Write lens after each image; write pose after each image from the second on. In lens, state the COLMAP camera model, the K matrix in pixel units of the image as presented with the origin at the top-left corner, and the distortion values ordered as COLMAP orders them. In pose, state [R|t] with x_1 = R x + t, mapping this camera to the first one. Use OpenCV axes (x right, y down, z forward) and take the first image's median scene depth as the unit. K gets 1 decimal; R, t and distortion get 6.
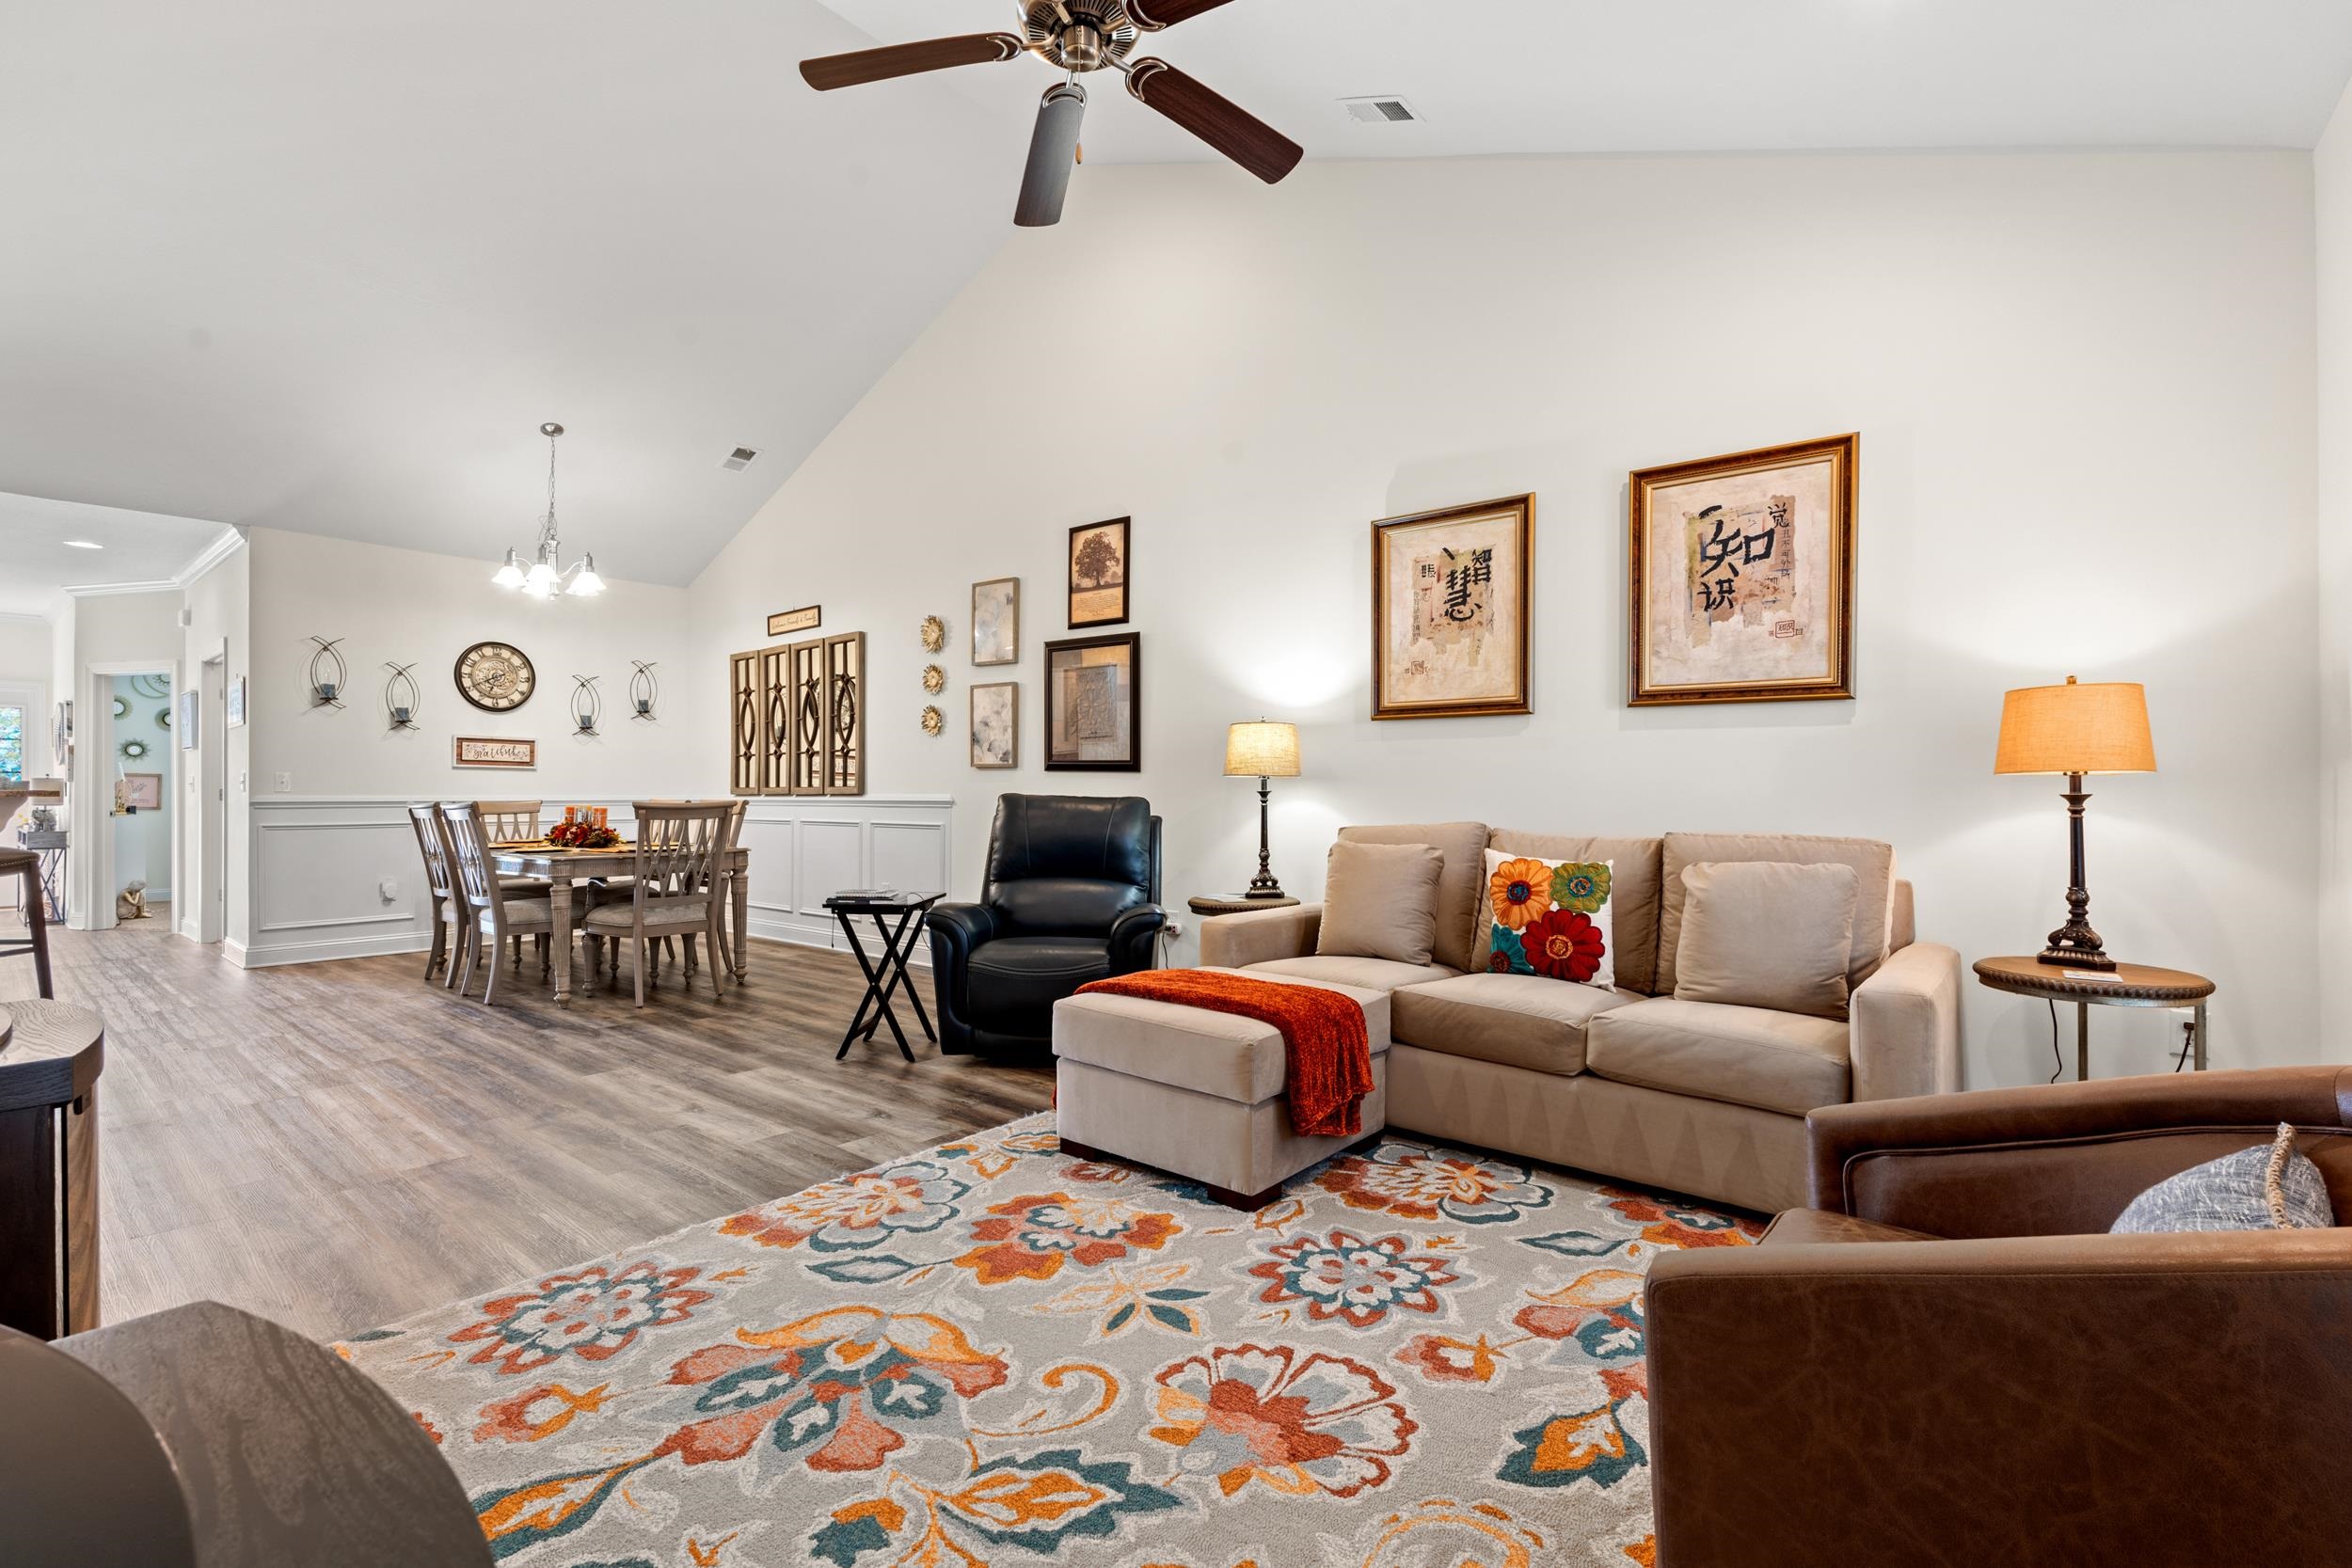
lens RADIAL K [[1034.9, 0, 1190.1], [0, 1034.9, 791.2], [0, 0, 1]] dist [-0.004077, 0.000594]
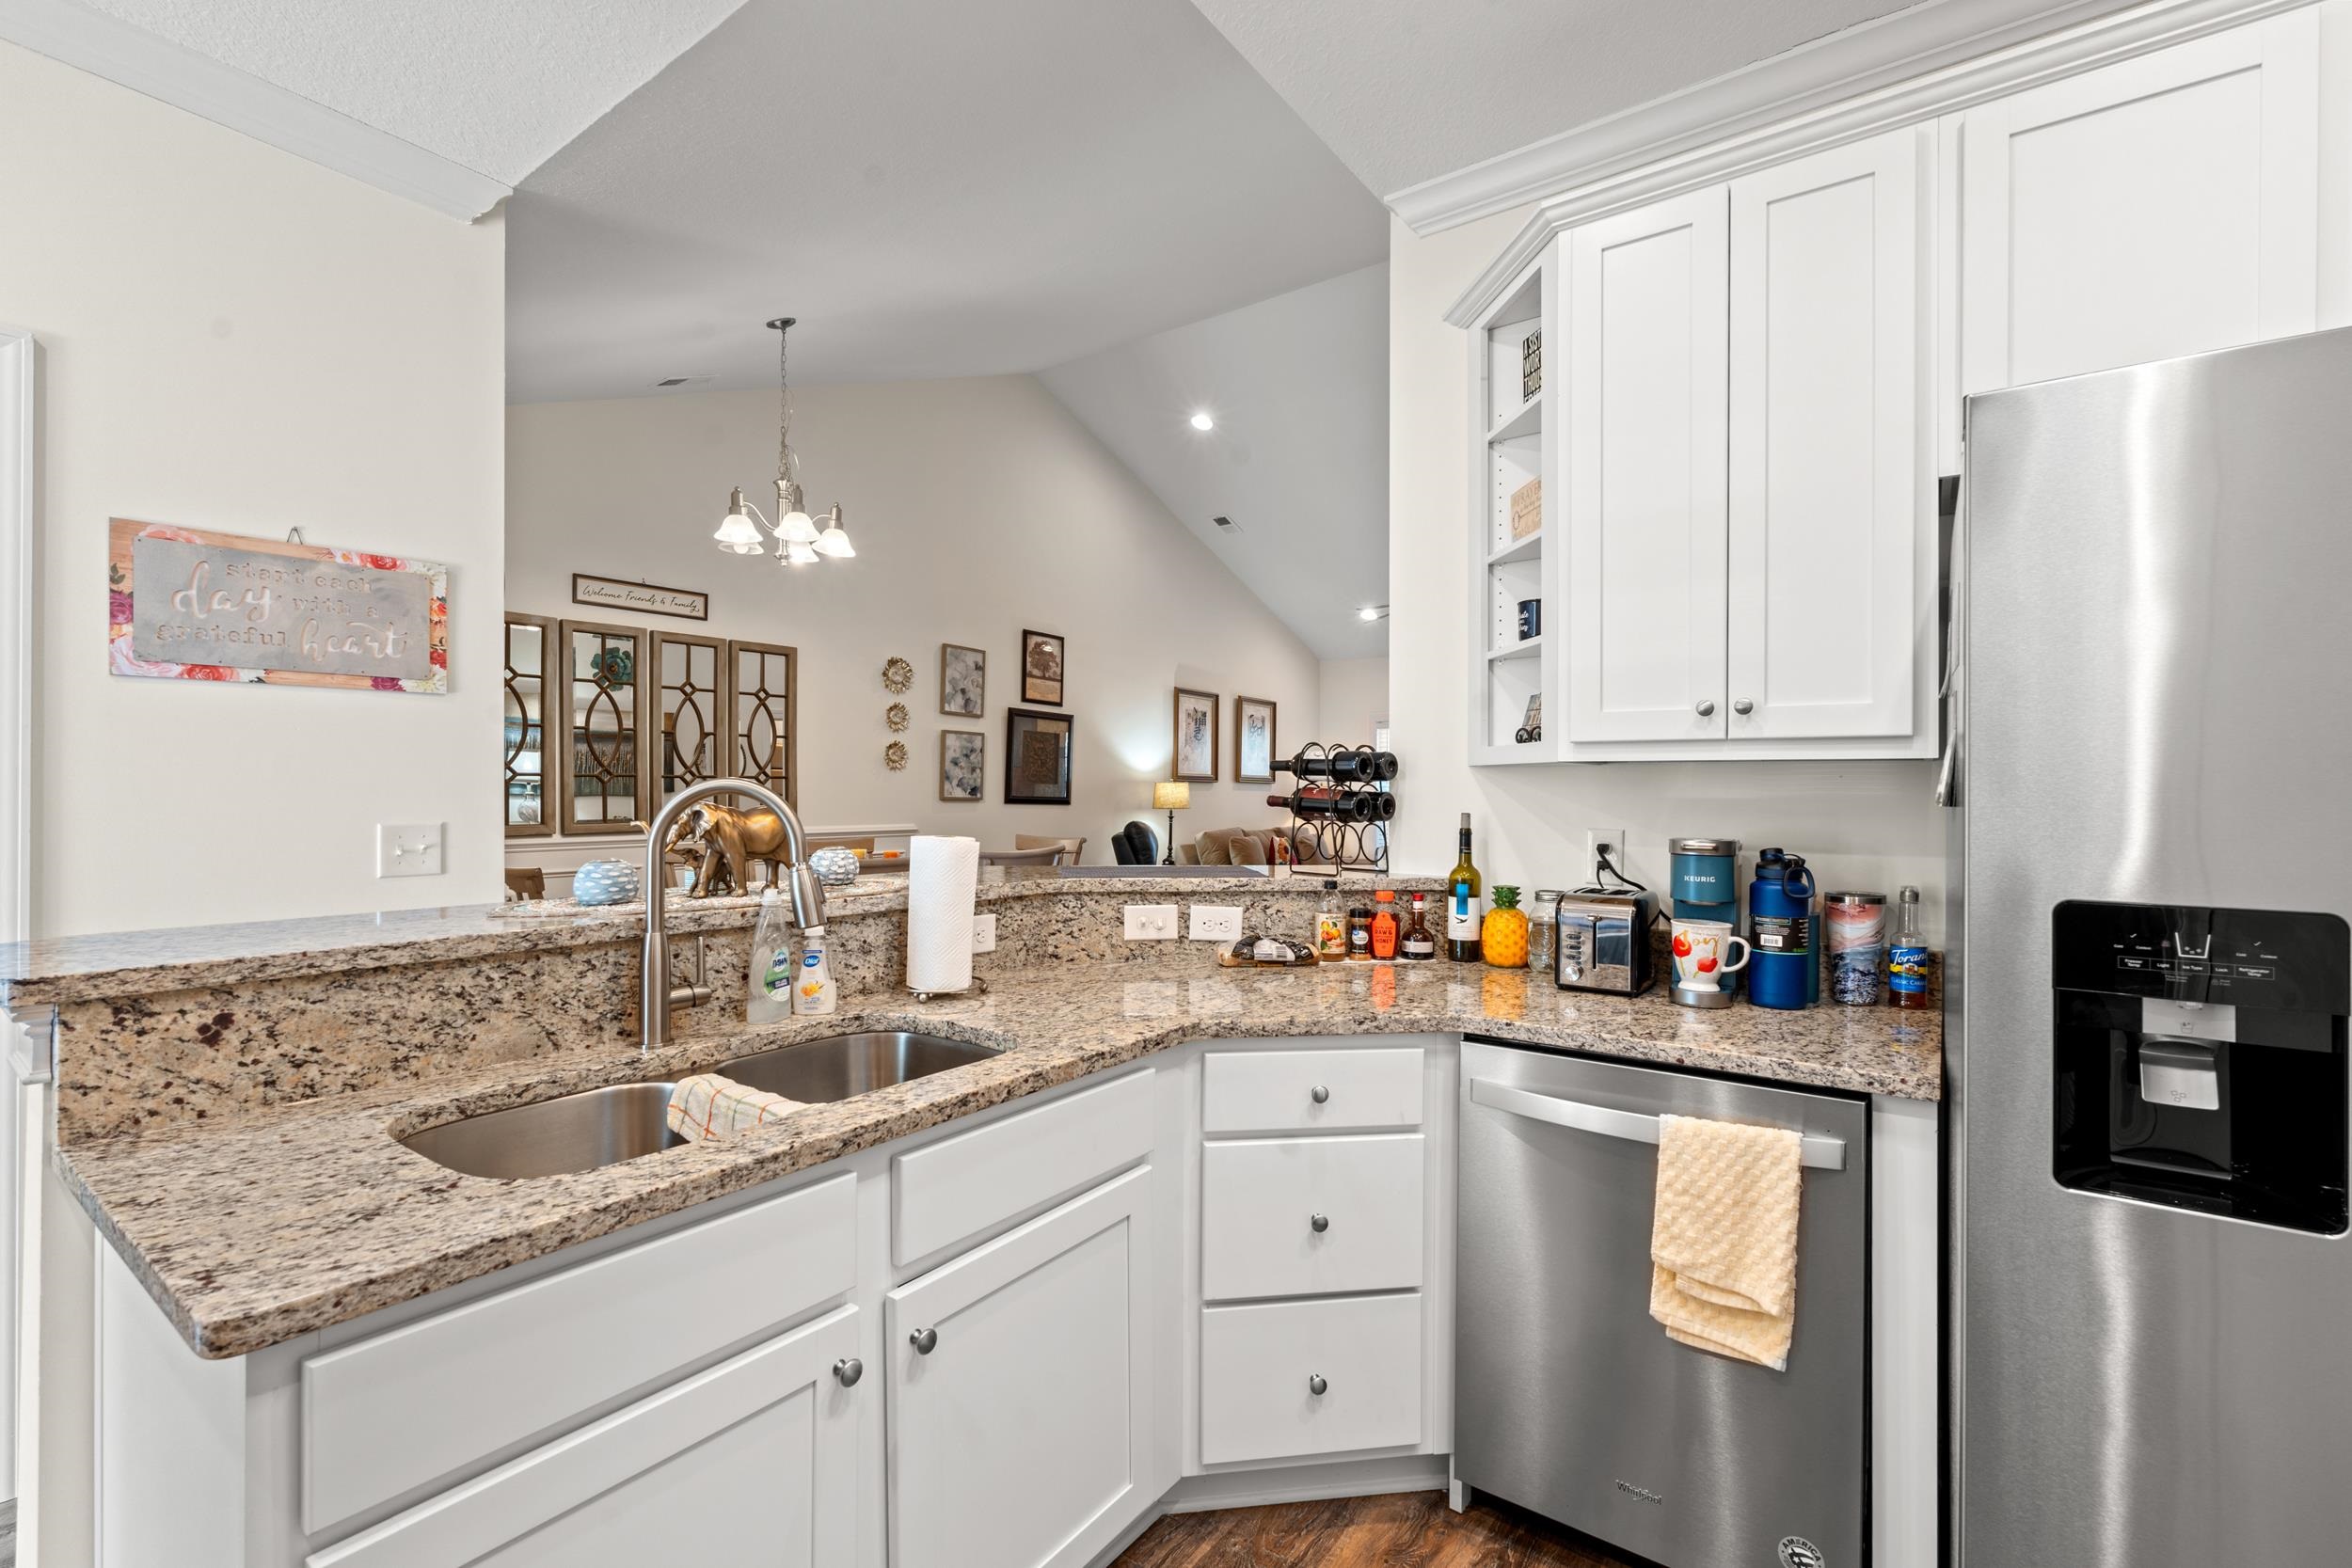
lens RADIAL K [[1034.9, 0, 1175.7], [0, 1034.9, 786.9], [0, 0, 1]] dist [-0.004077, 0.000594]
pose [[-0.052268, 0.005088, 0.998620, -2.085245], [-0.005195, 0.999972, -0.005366, -0.049431], [-0.998620, -0.005468, -0.052240, 1.197708]]
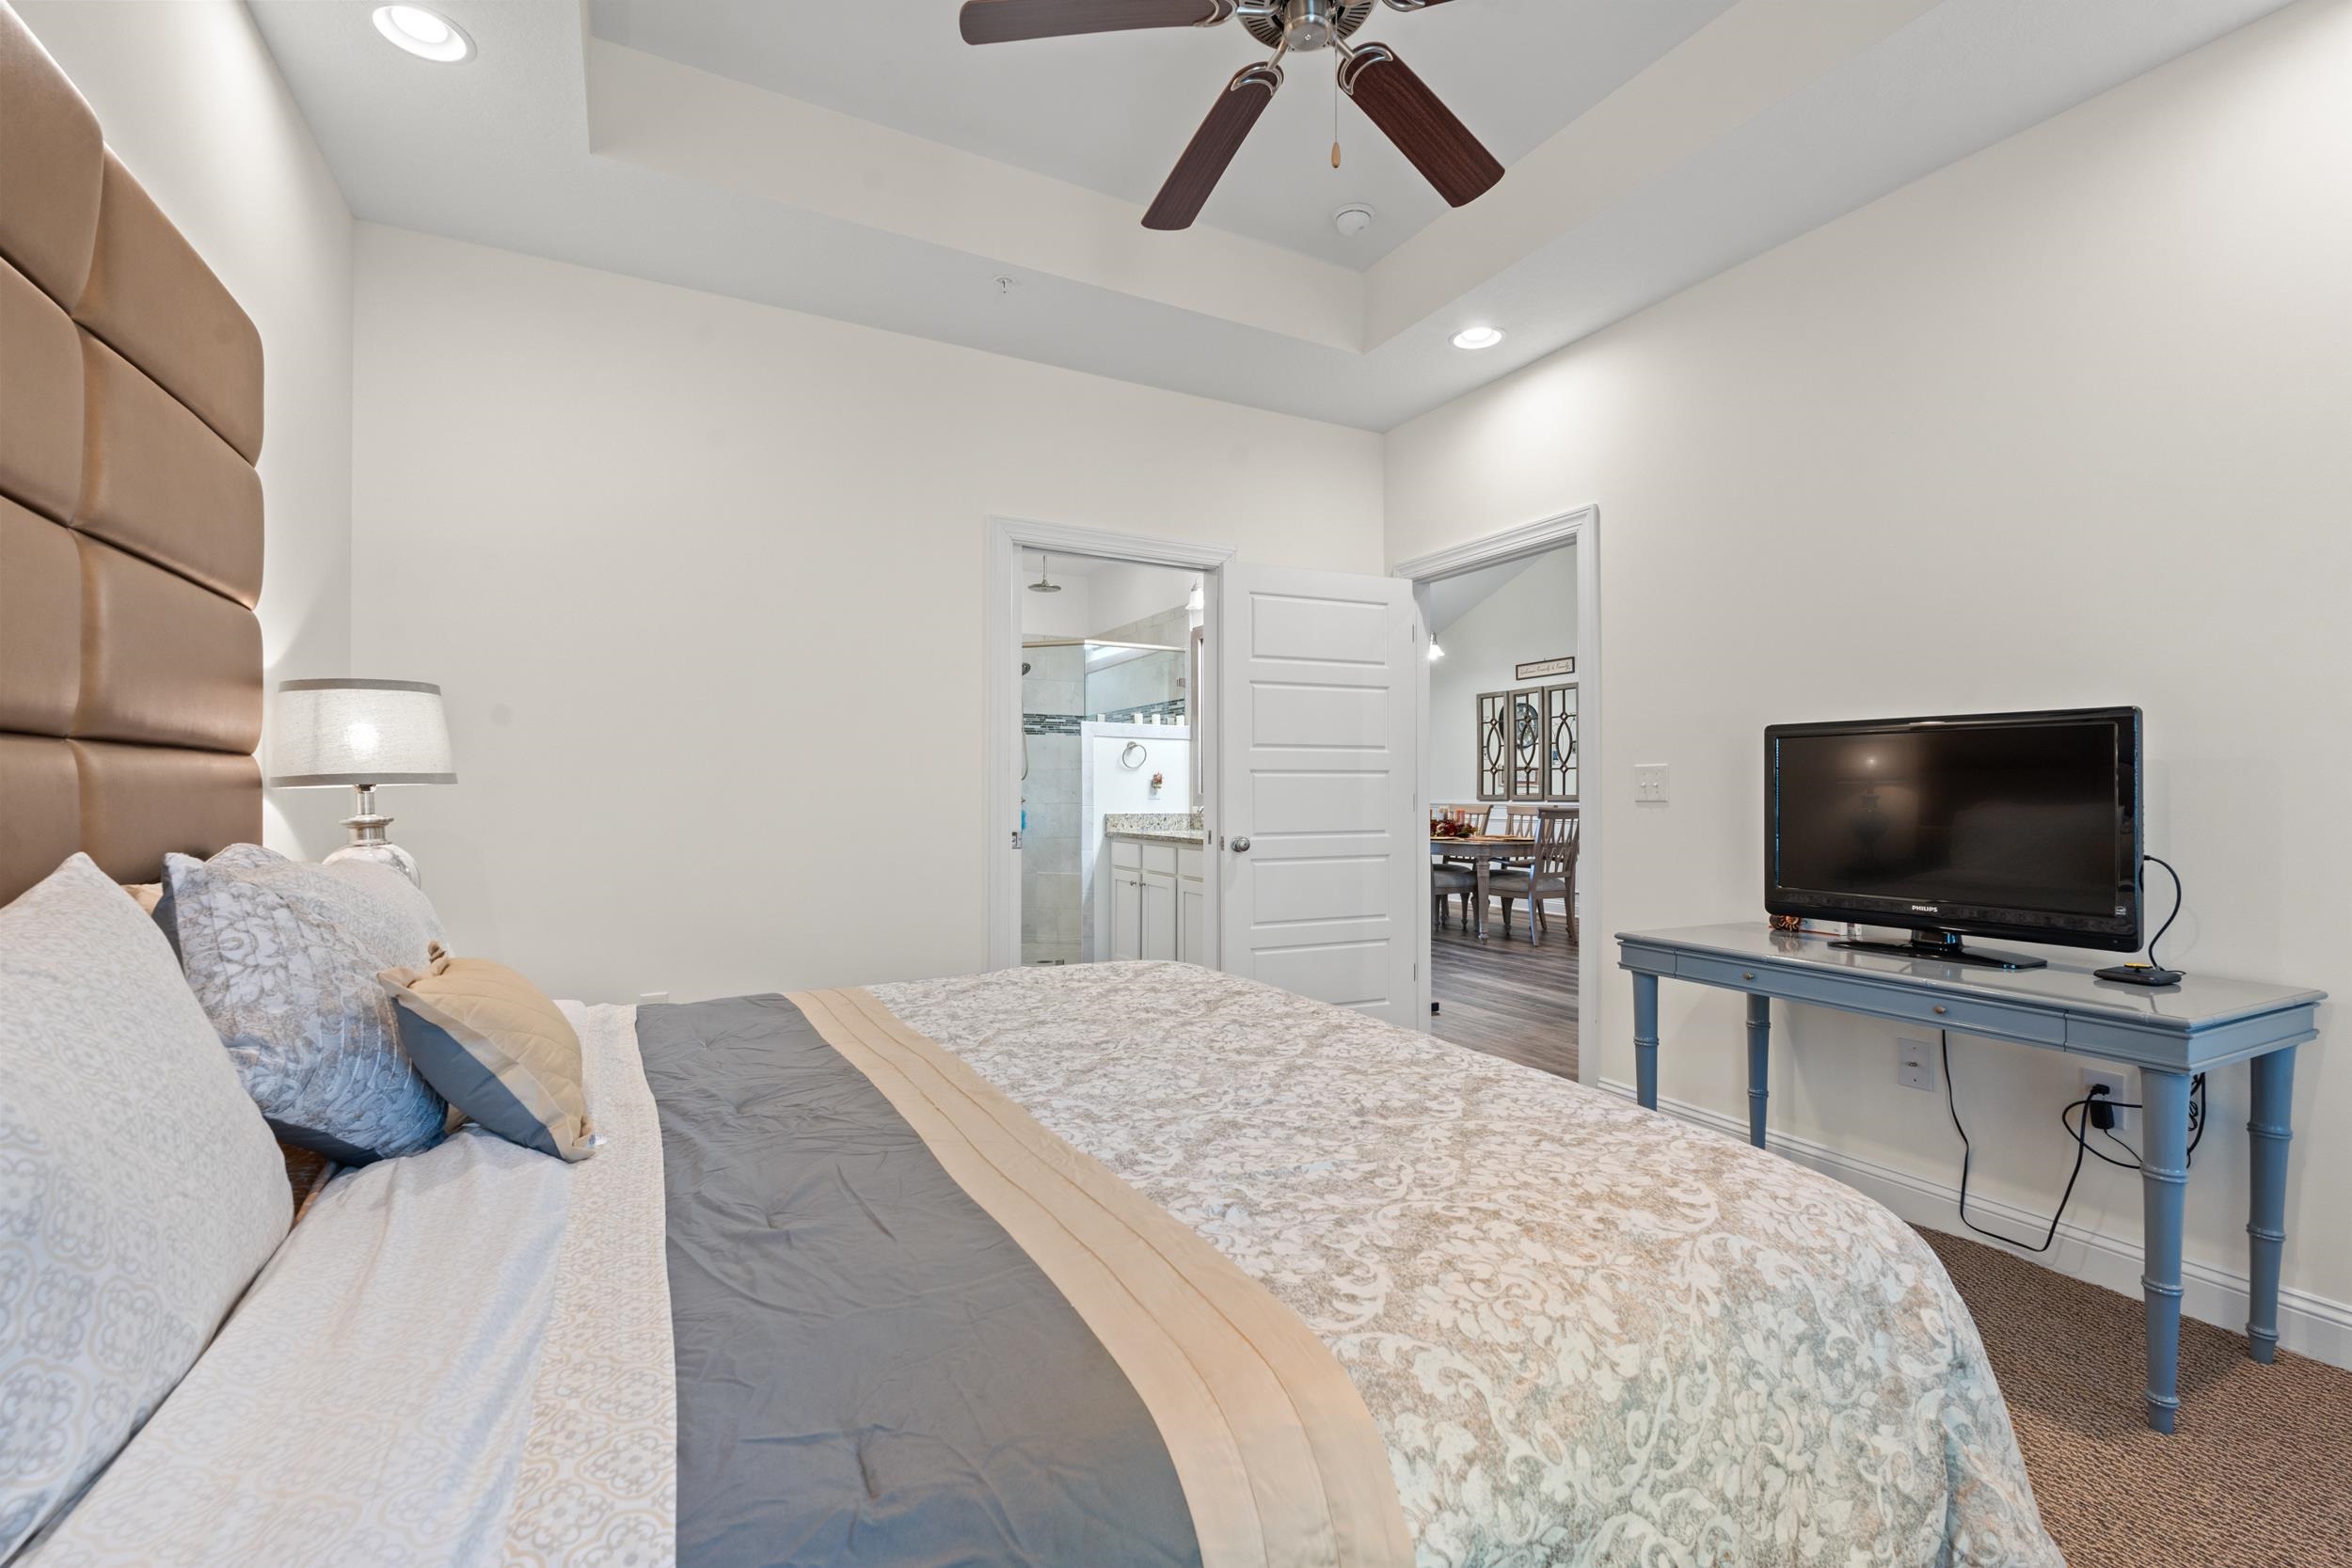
lens RADIAL K [[1034.9, 0, 1181.4], [0, 1034.9, 783.1], [0, 0, 1]] dist [-0.004077, 0.000594]
pose [[0.920073, -0.001024, -0.391745, -0.535002], [-0.002132, 0.999969, -0.007622, -0.014675], [0.391740, 0.007848, 0.920042, -0.705385]]
